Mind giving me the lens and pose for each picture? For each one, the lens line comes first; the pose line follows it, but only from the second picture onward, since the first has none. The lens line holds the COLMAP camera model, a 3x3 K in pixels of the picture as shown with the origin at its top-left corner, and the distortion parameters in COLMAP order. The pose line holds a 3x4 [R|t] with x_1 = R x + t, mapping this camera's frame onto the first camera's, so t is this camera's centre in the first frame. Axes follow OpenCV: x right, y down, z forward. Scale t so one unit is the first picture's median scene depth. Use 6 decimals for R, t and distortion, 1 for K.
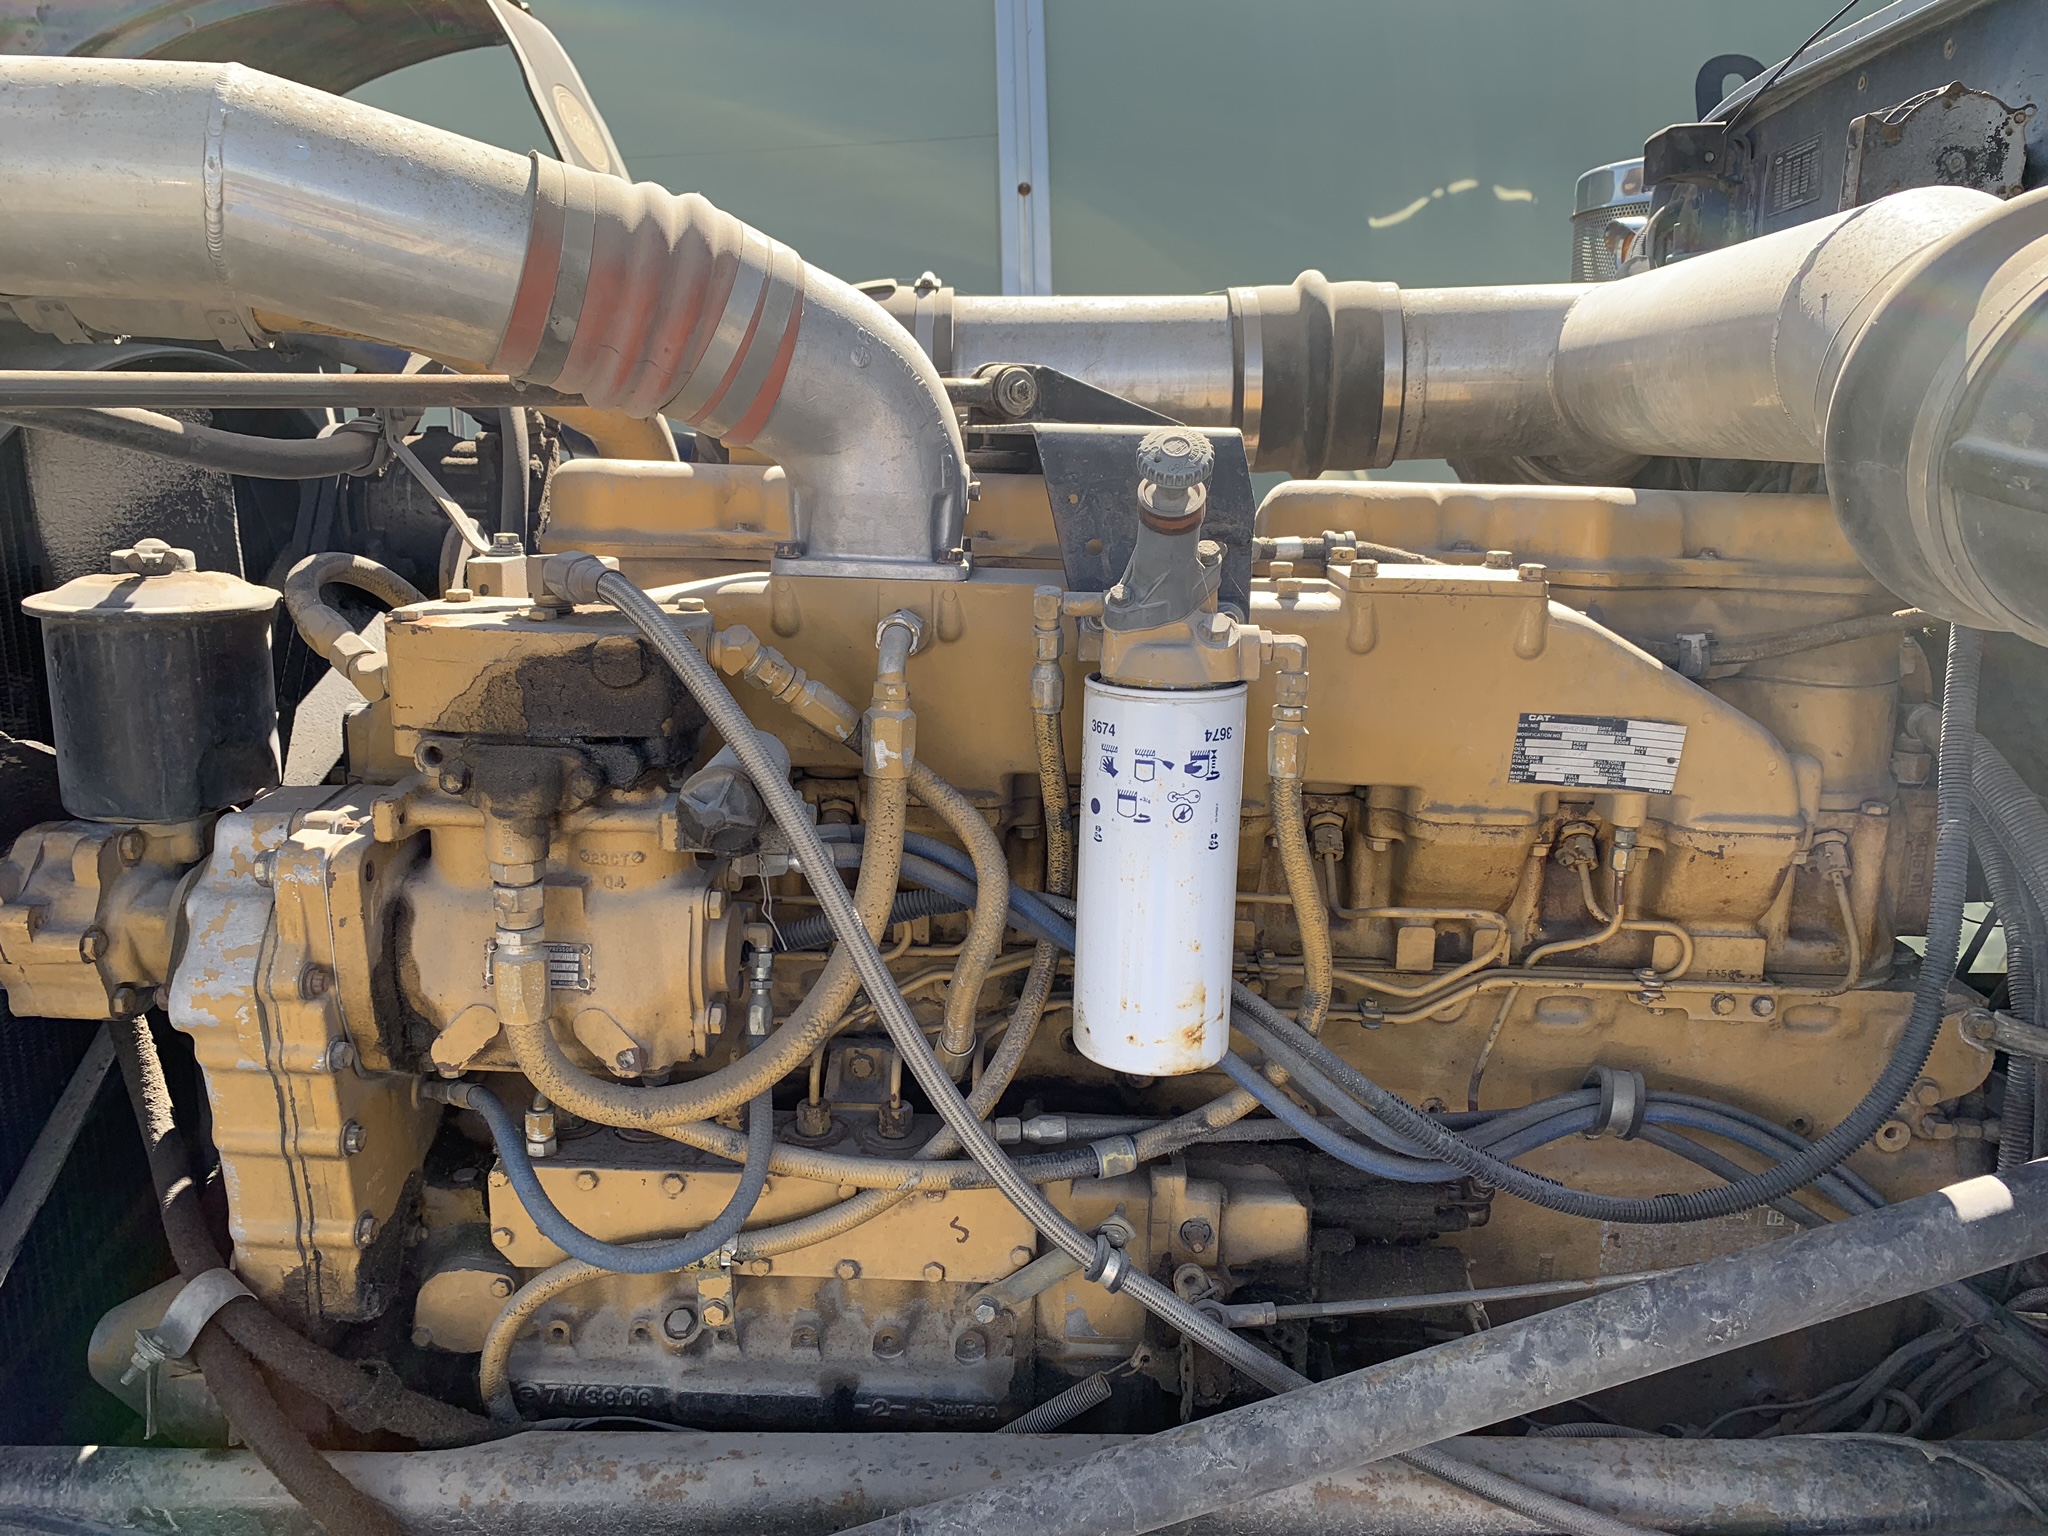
lens RADIAL K [[1581.9, 0, 1036.8], [0, 1581.9, 768.8], [0, 0, 1]] dist [0.010151, -0.010633]
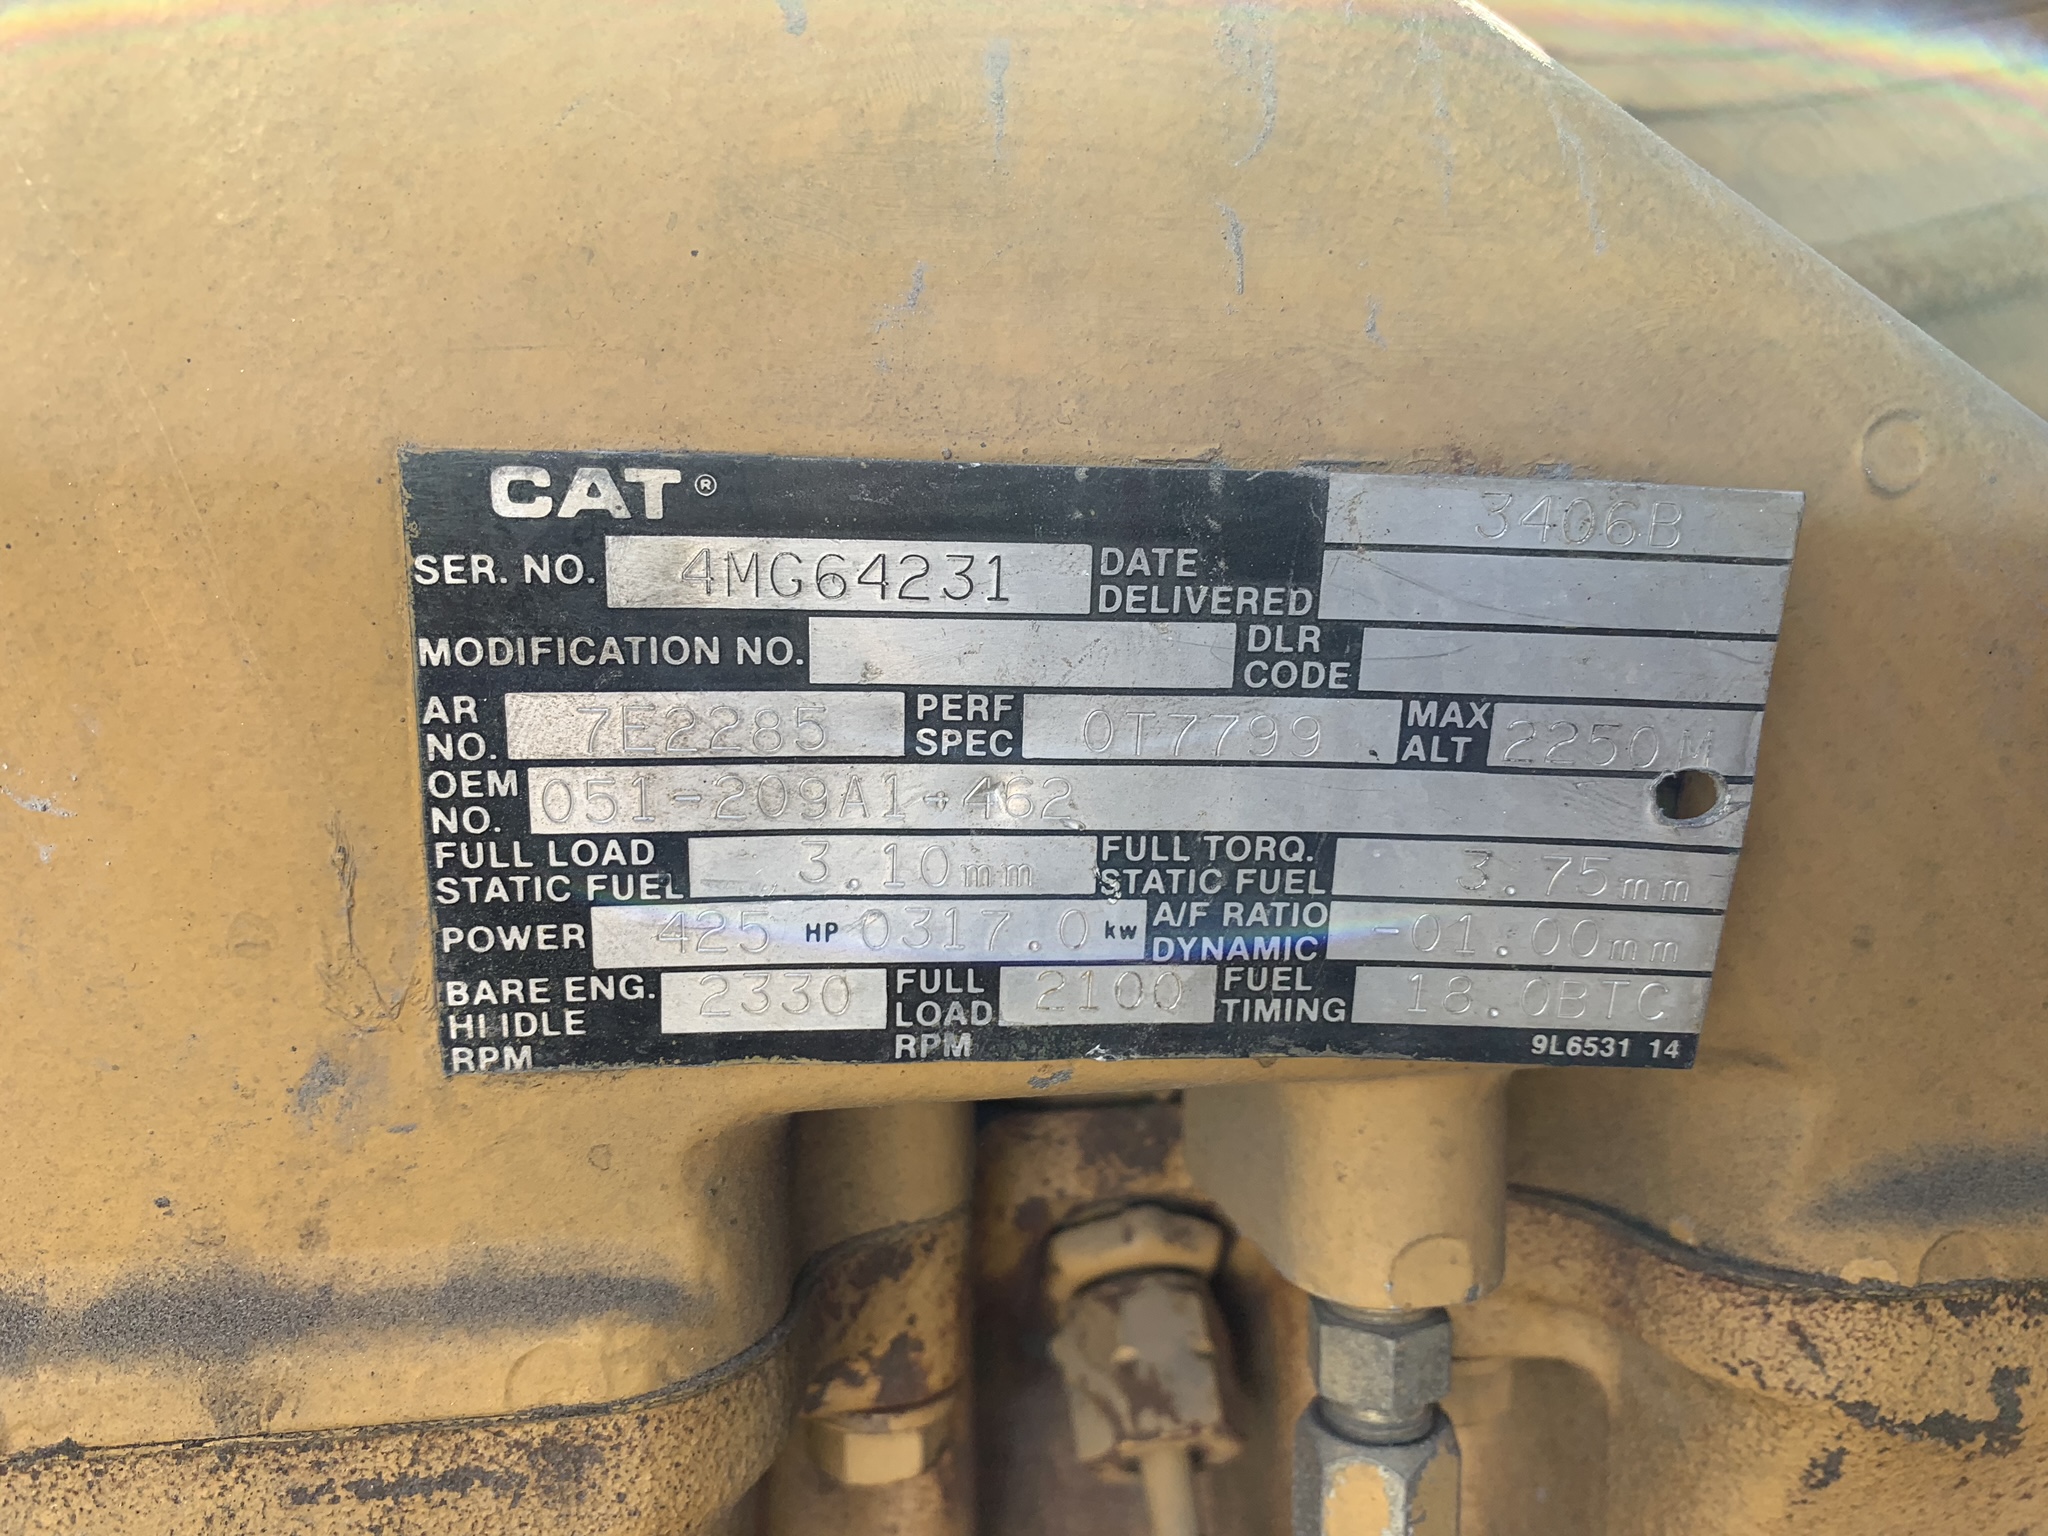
lens RADIAL K [[1581.9, 0, 1021.2], [0, 1581.9, 769.8], [0, 0, 1]] dist [0.010151, -0.010633]
pose [[0.982715, -0.056632, 0.176252, 0.168786], [0.077843, 0.990211, -0.115855, 0.001637], [-0.167966, 0.127572, 0.977503, 0.456984]]
